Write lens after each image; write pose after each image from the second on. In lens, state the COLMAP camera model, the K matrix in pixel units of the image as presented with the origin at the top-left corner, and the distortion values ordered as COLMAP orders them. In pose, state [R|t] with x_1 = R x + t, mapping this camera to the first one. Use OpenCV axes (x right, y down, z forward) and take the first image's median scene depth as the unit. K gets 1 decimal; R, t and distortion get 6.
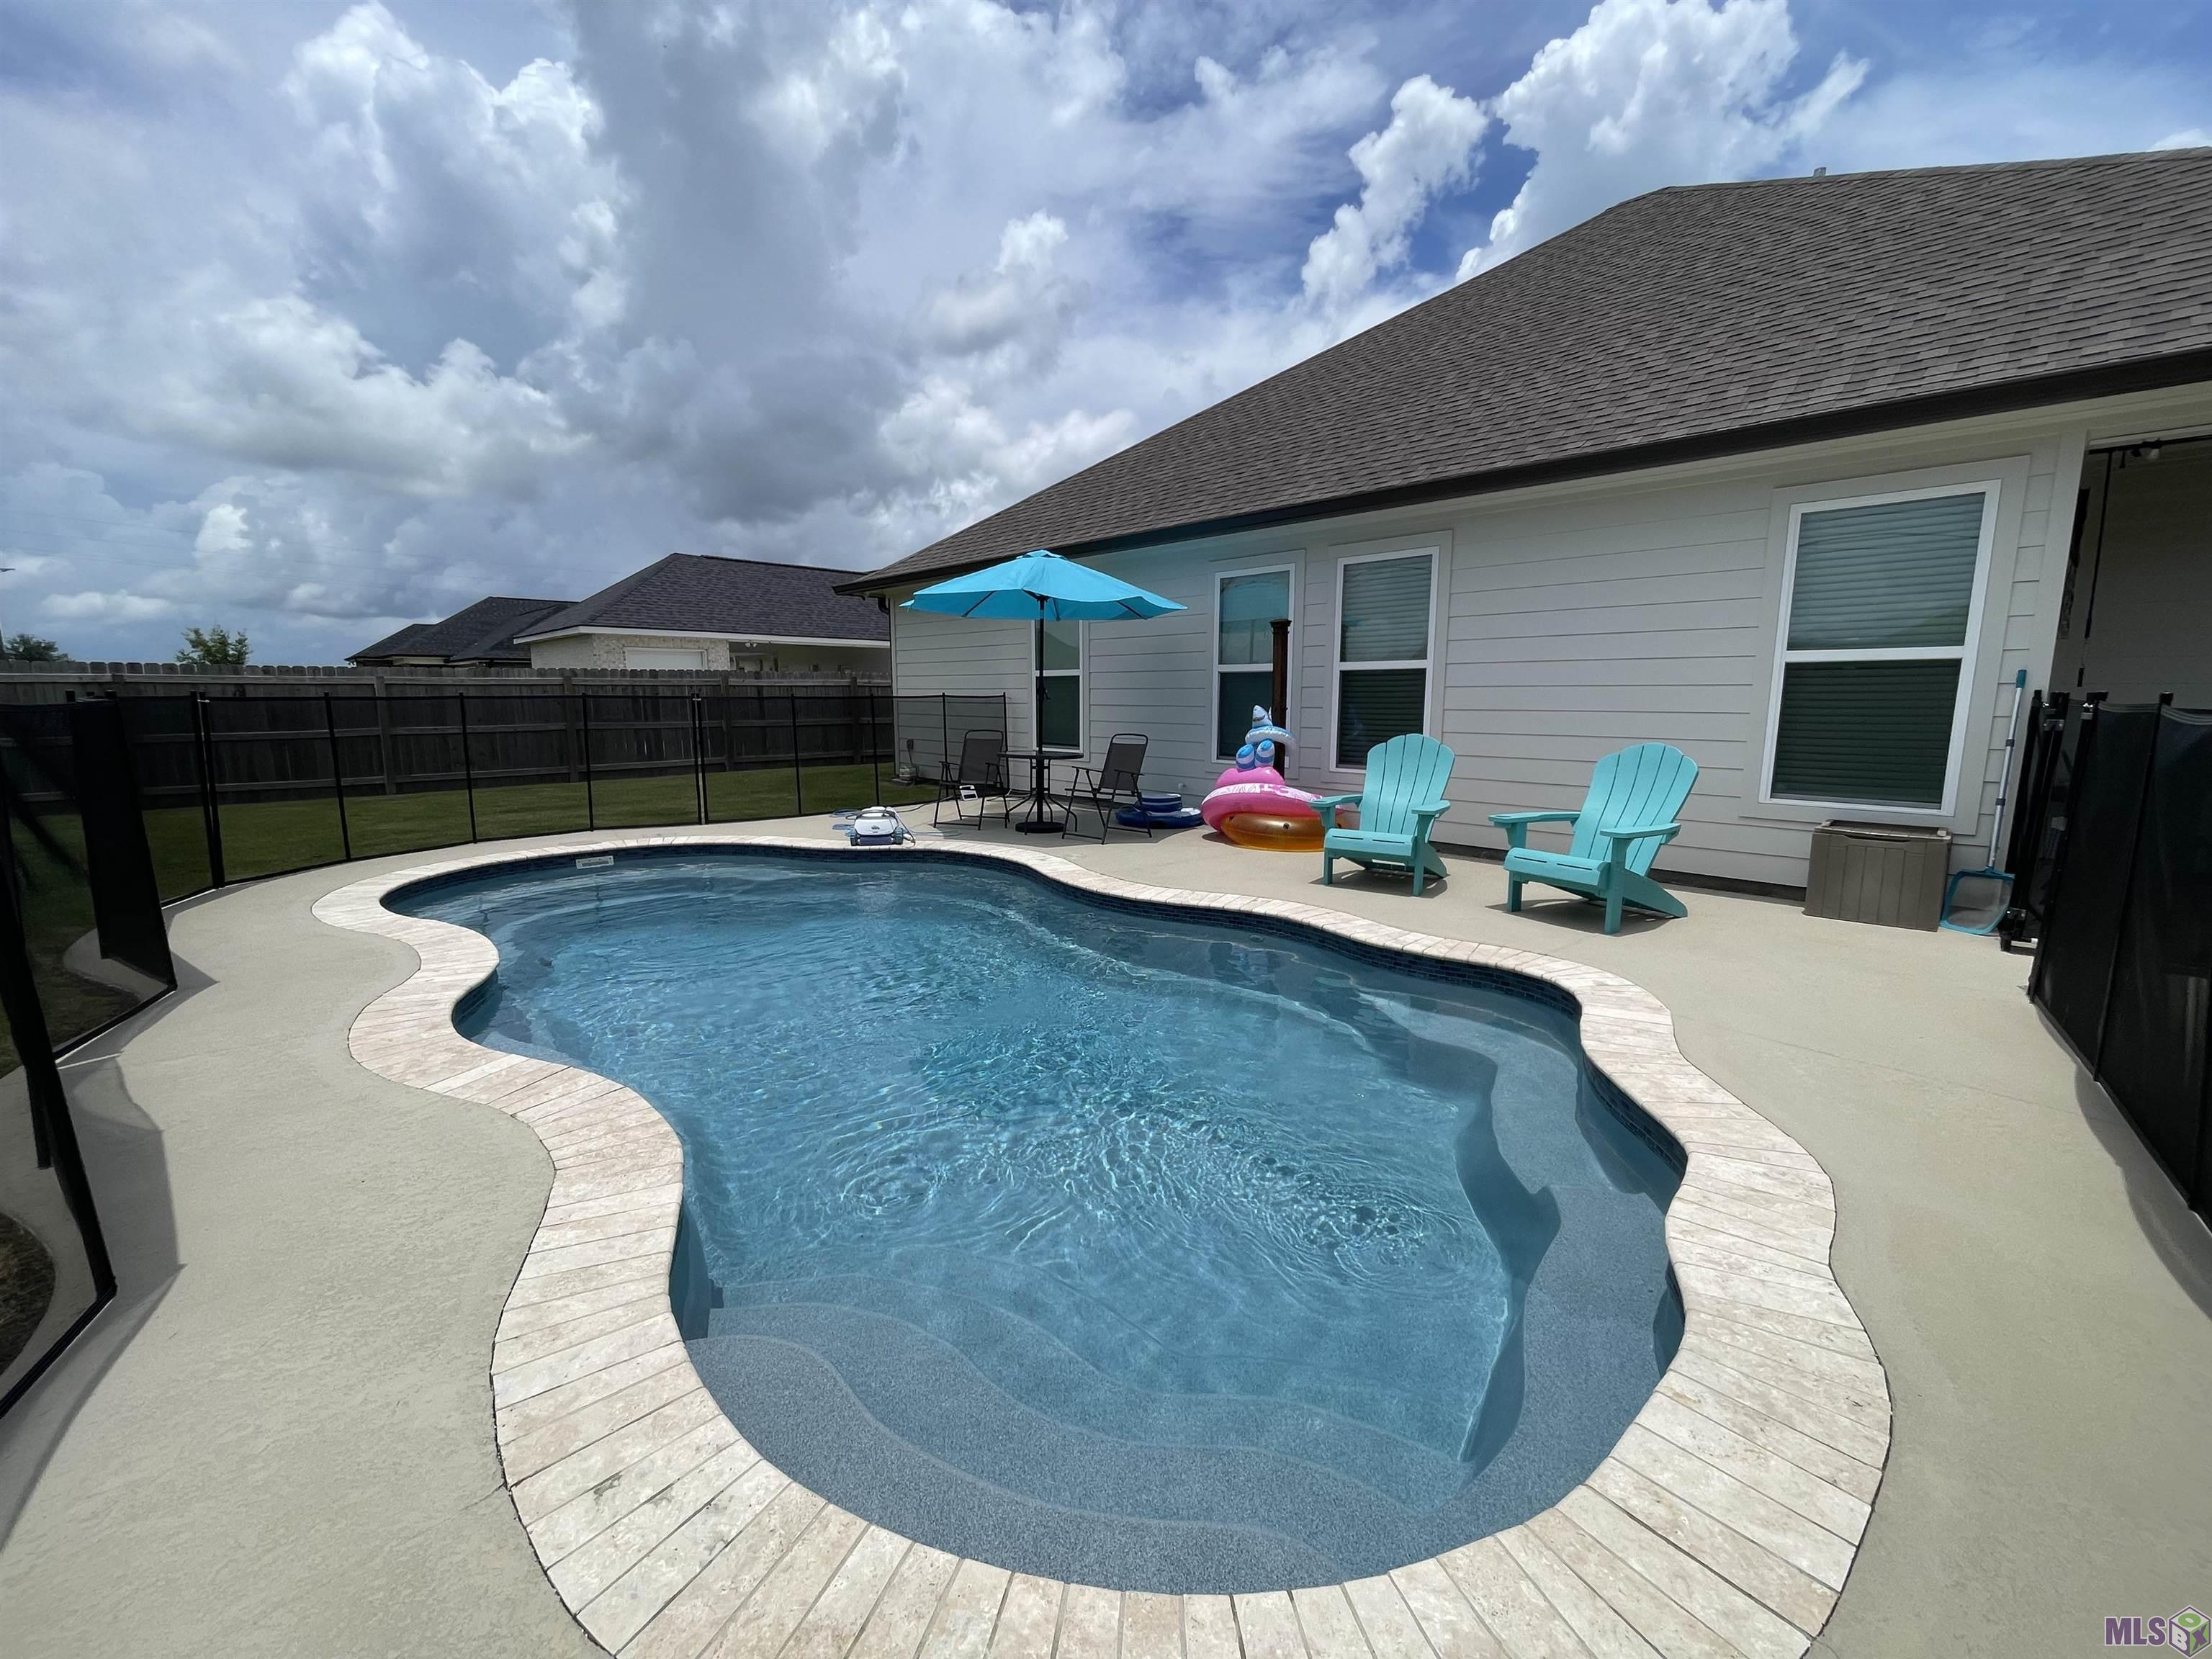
lens RADIAL K [[908.0, 0, 1106.0], [0, 908.0, 829.5], [0, 0, 1]] dist [-0.002142, 0.000139]
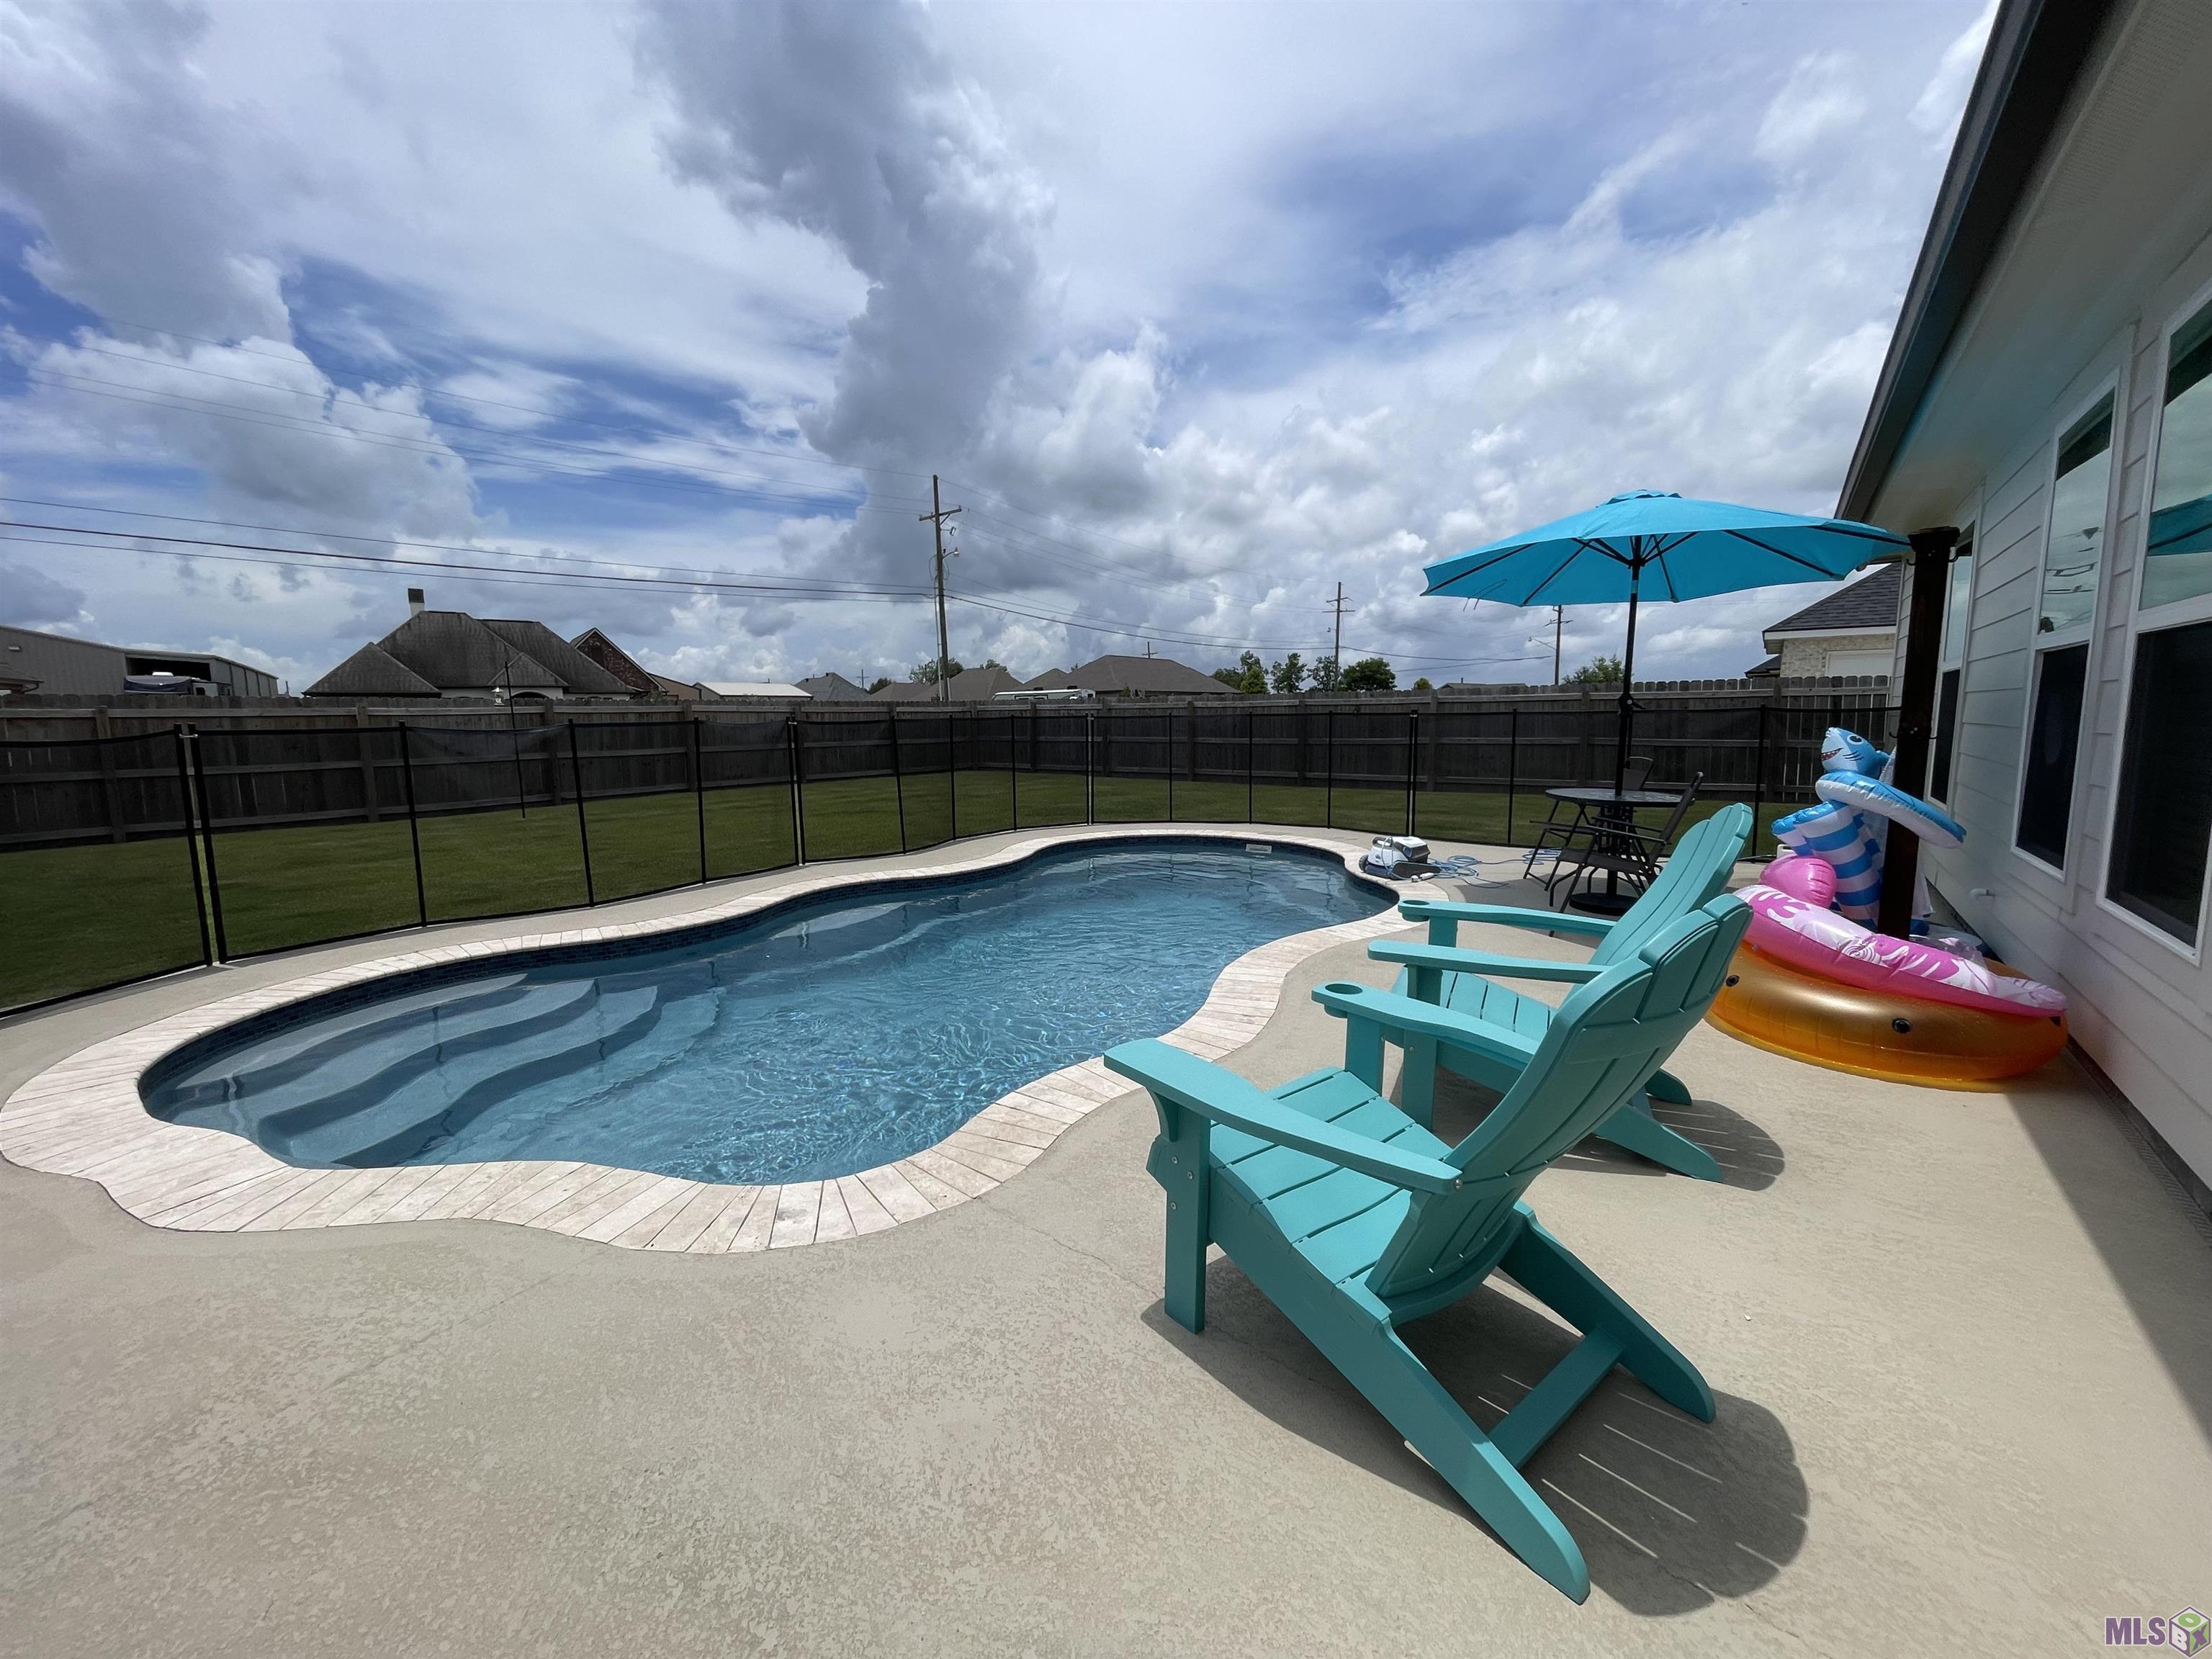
lens RADIAL K [[908.0, 0, 1106.0], [0, 908.0, 829.5], [0, 0, 1]] dist [-0.002142, 0.000139]
pose [[0.152789, 0.122074, -0.980690, 0.598693], [-0.134904, 0.985629, 0.101671, -0.085021], [0.979008, 0.116764, 0.167061, 0.577757]]
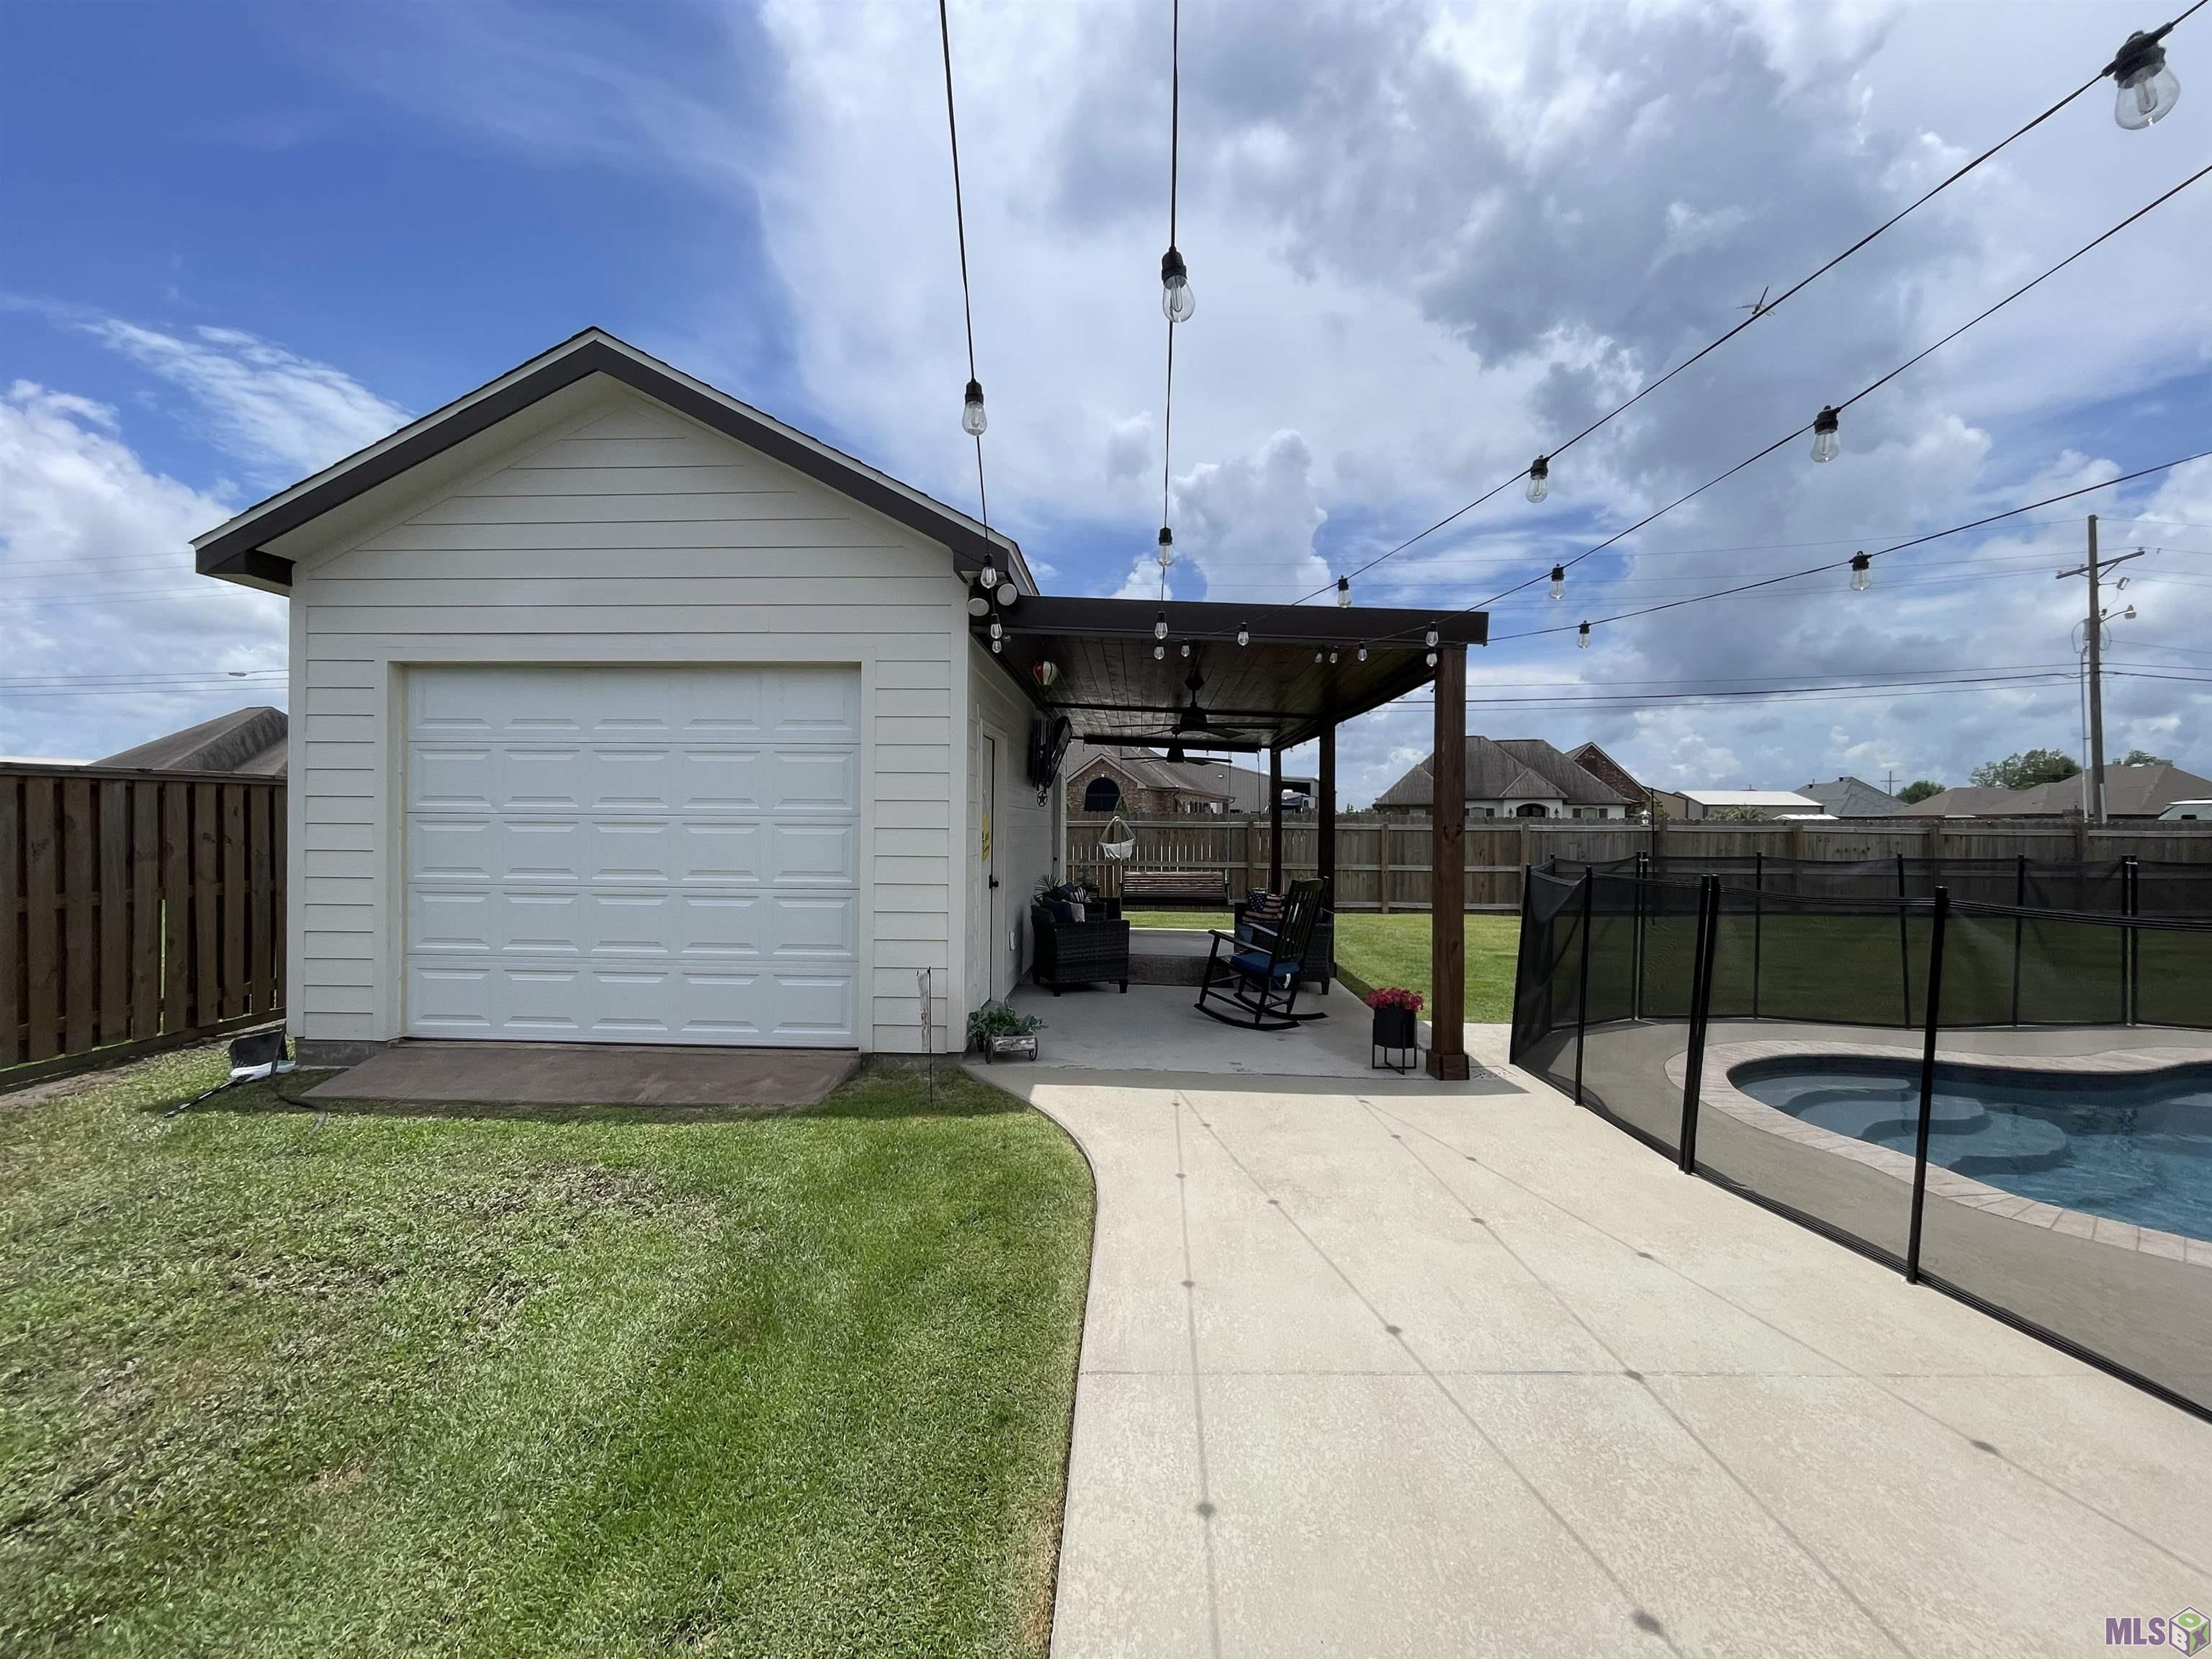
lens RADIAL K [[908.0, 0, 1106.0], [0, 908.0, 829.5], [0, 0, 1]] dist [-0.002142, 0.000139]
pose [[-0.732268, -0.004183, -0.681004, 0.922668], [-0.112444, 0.986999, 0.114847, -0.071778], [0.671669, 0.160673, -0.723218, 0.326809]]
